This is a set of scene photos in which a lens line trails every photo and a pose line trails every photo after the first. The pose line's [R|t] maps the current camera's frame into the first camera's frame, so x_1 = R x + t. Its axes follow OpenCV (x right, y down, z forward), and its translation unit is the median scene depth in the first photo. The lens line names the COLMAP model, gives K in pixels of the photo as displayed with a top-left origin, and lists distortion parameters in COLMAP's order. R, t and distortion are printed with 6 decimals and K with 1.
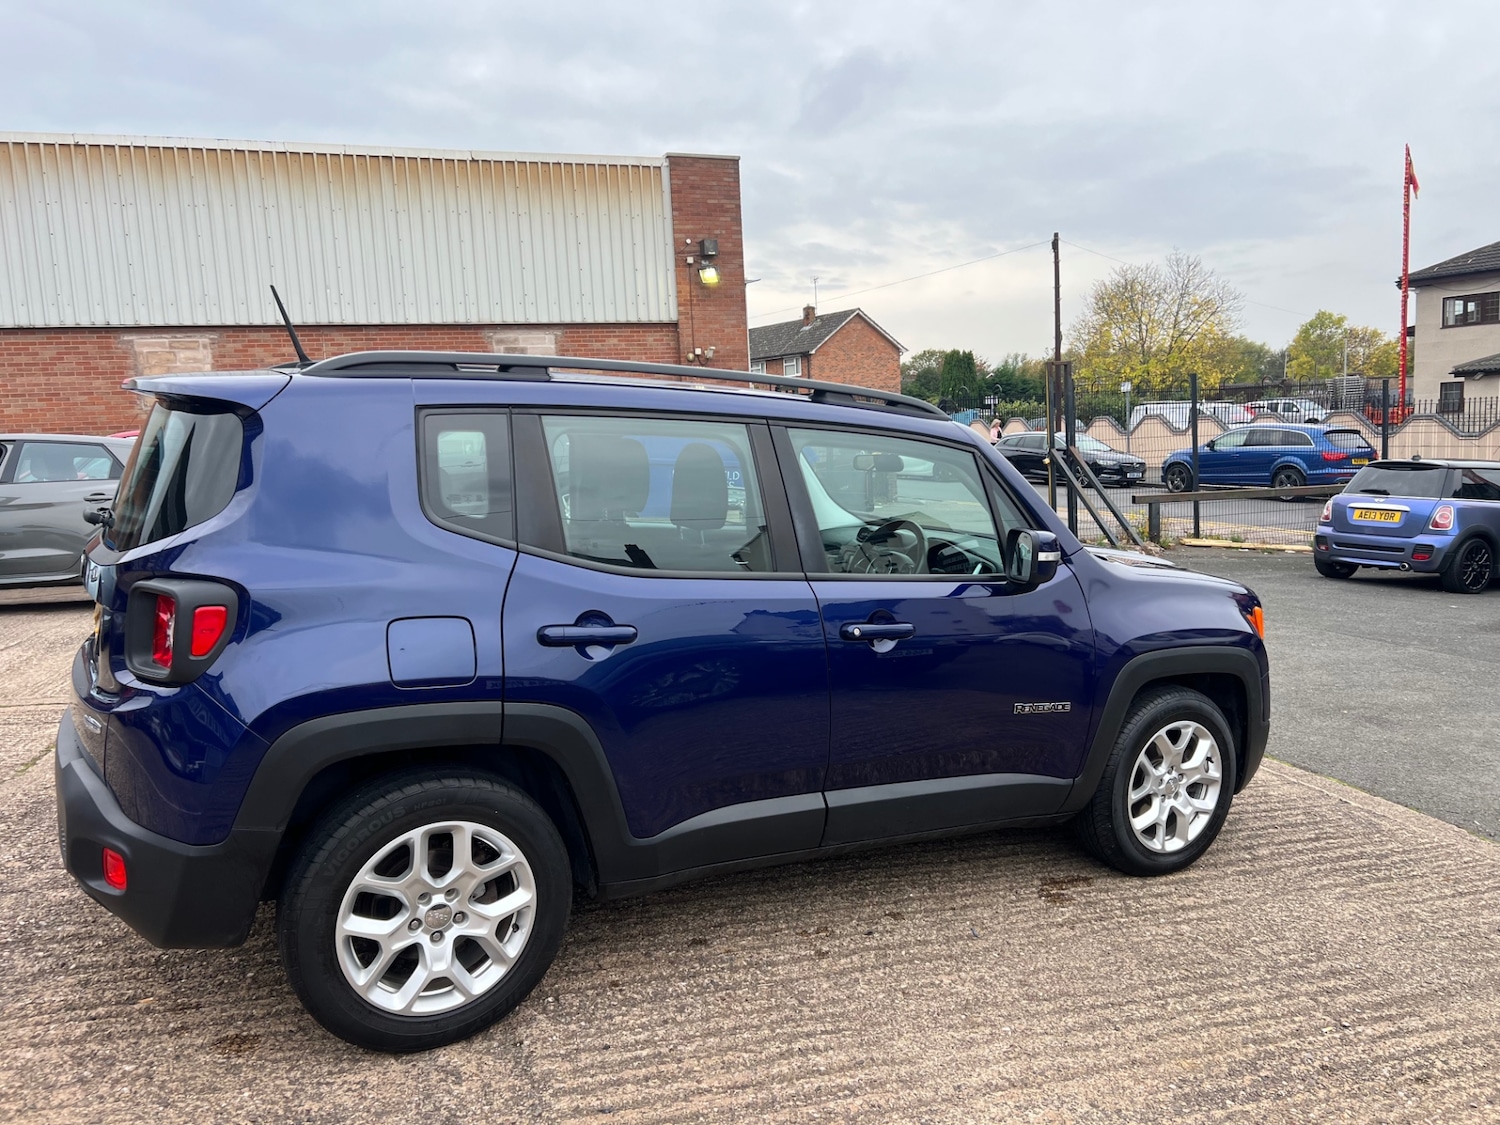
lens RADIAL K [[1126.7, 0, 754.2], [0, 1126.7, 575.4], [0, 0, 1]] dist [0.060151, -0.062664]
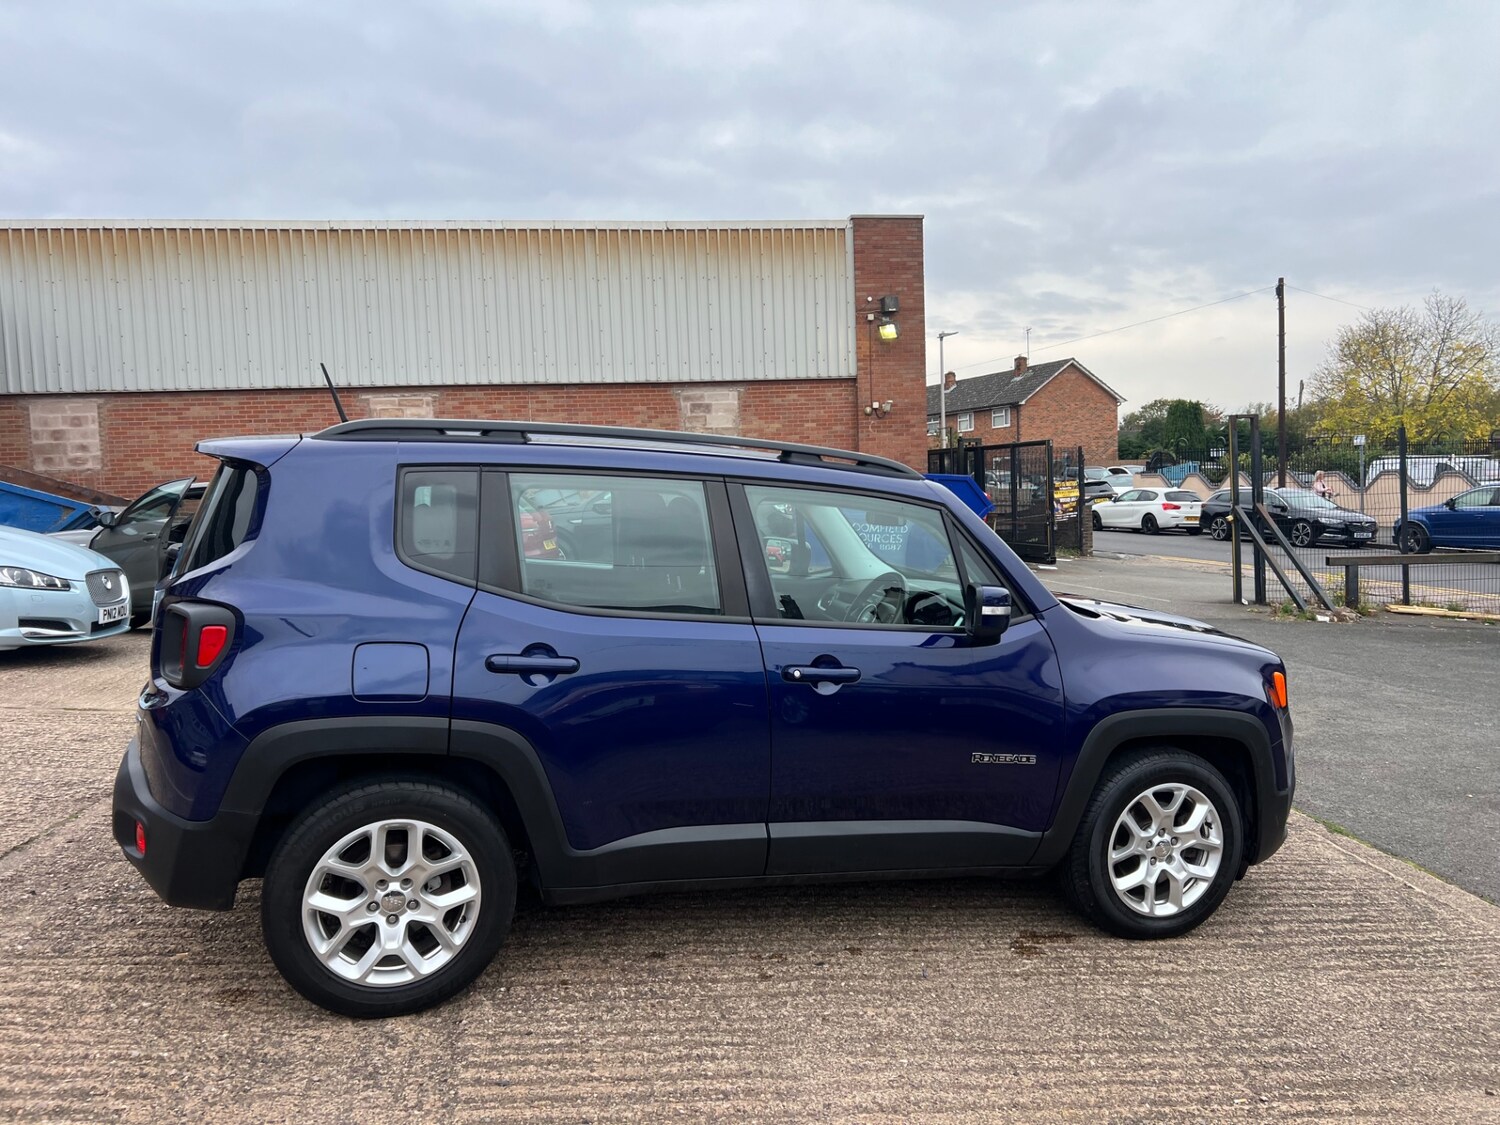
lens RADIAL K [[1126.7, 0, 735.6], [0, 1126.7, 564.7], [0, 0, 1]] dist [0.060151, -0.062664]
pose [[0.978253, 0.025058, -0.205896, 0.220769], [-0.036018, 0.998117, -0.049654, 0.001186], [0.204264, 0.055990, 0.977313, -0.062549]]
